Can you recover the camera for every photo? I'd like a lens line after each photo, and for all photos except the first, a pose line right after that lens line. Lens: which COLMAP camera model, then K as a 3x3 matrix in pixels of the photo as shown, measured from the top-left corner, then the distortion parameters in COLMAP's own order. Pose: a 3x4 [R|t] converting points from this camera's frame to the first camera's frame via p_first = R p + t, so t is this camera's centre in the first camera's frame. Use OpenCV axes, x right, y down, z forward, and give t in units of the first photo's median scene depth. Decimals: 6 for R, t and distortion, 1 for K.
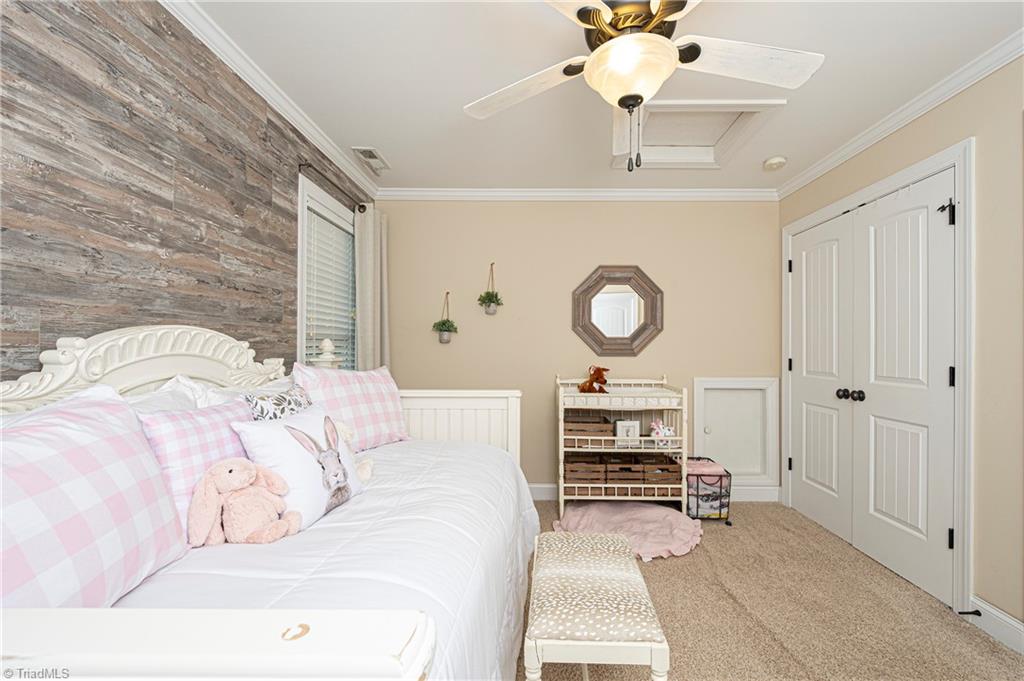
lens RADIAL K [[419.4, 0, 515.0], [0, 419.4, 345.8], [0, 0, 1]] dist [-0.018547, -0.001954]
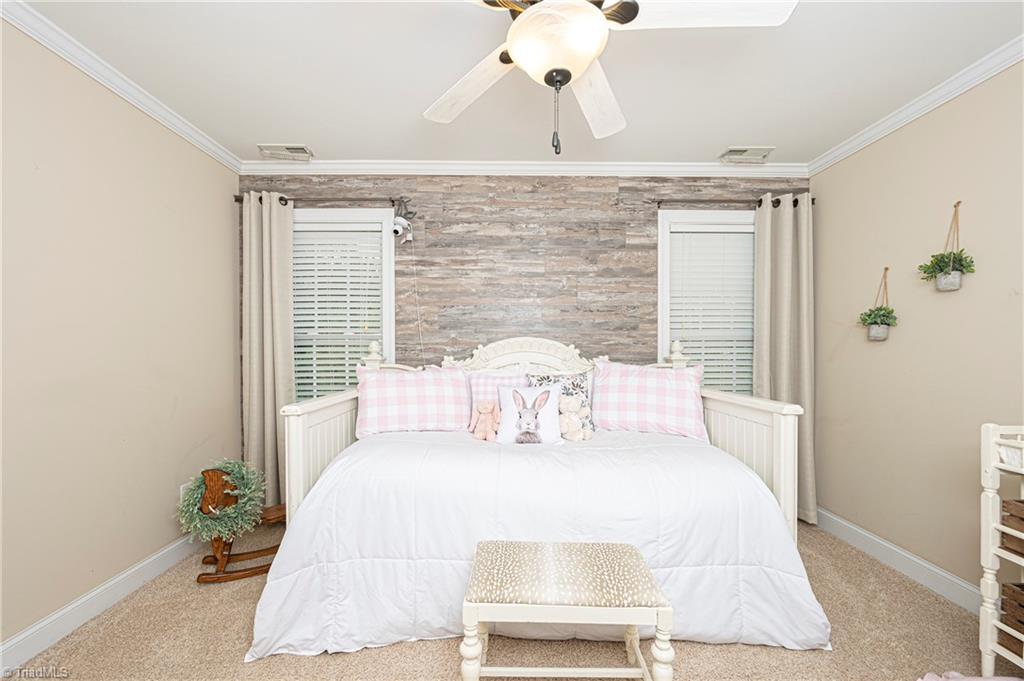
lens RADIAL K [[419.4, 0, 511.4], [0, 419.4, 347.4], [0, 0, 1]] dist [-0.018547, -0.001954]
pose [[0.021671, -0.008312, -0.999731, 0.937875], [0.004965, 0.999954, -0.008206, 0.012670], [0.999753, -0.004786, 0.021711, 0.672386]]
